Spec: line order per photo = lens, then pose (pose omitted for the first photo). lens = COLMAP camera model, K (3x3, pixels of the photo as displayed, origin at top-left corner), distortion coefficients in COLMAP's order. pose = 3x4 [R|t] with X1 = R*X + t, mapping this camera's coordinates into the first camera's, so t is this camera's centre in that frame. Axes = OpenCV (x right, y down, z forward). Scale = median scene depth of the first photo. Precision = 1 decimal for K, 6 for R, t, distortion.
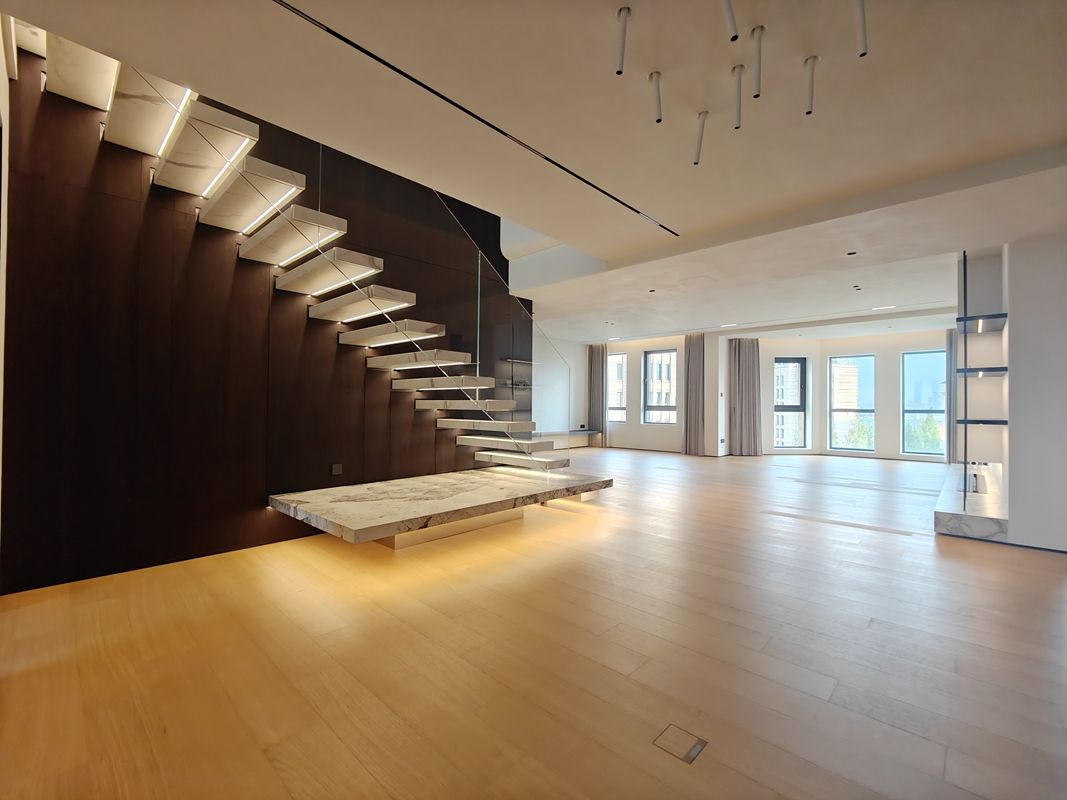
lens RADIAL K [[467.7, 0, 534.6], [0, 467.7, 403.2], [0, 0, 1]] dist [-0.002263, -0.000049]
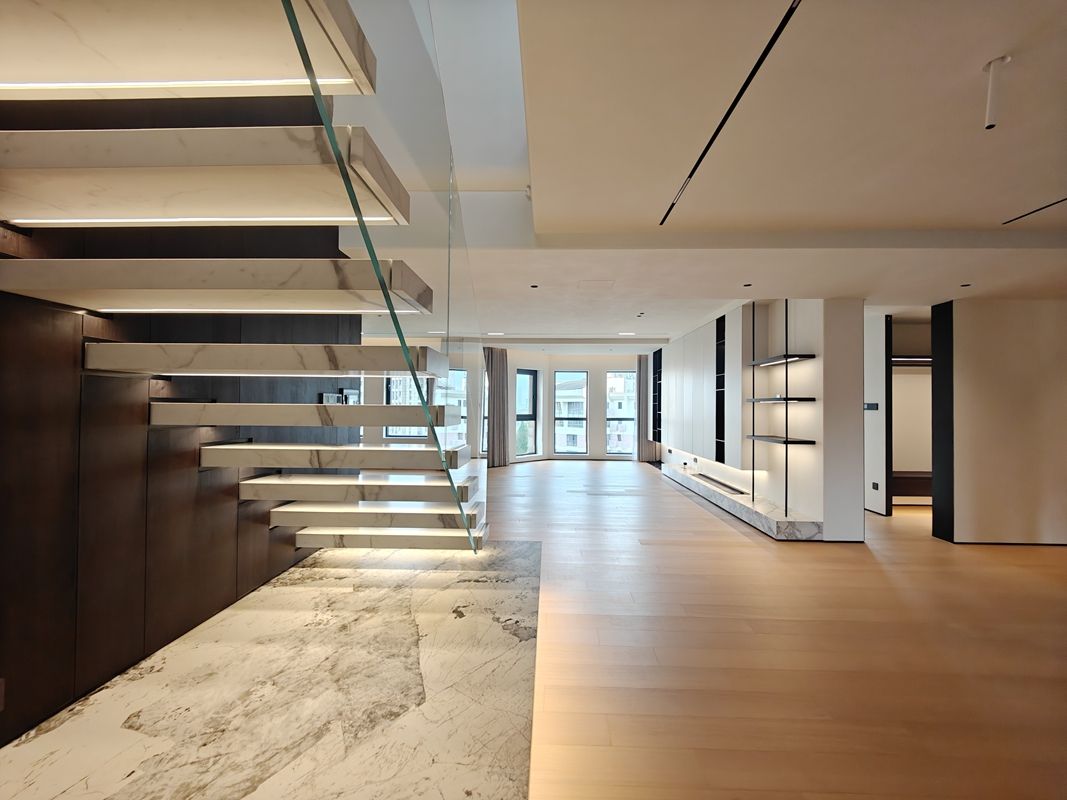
lens RADIAL K [[467.7, 0, 538.4], [0, 467.7, 404.5], [0, 0, 1]] dist [-0.002263, -0.000049]
pose [[0.749429, 0.005137, 0.662065, -0.136817], [-0.007861, 0.999968, 0.001139, -0.021013], [-0.662038, -0.006058, 0.749446, 0.205141]]
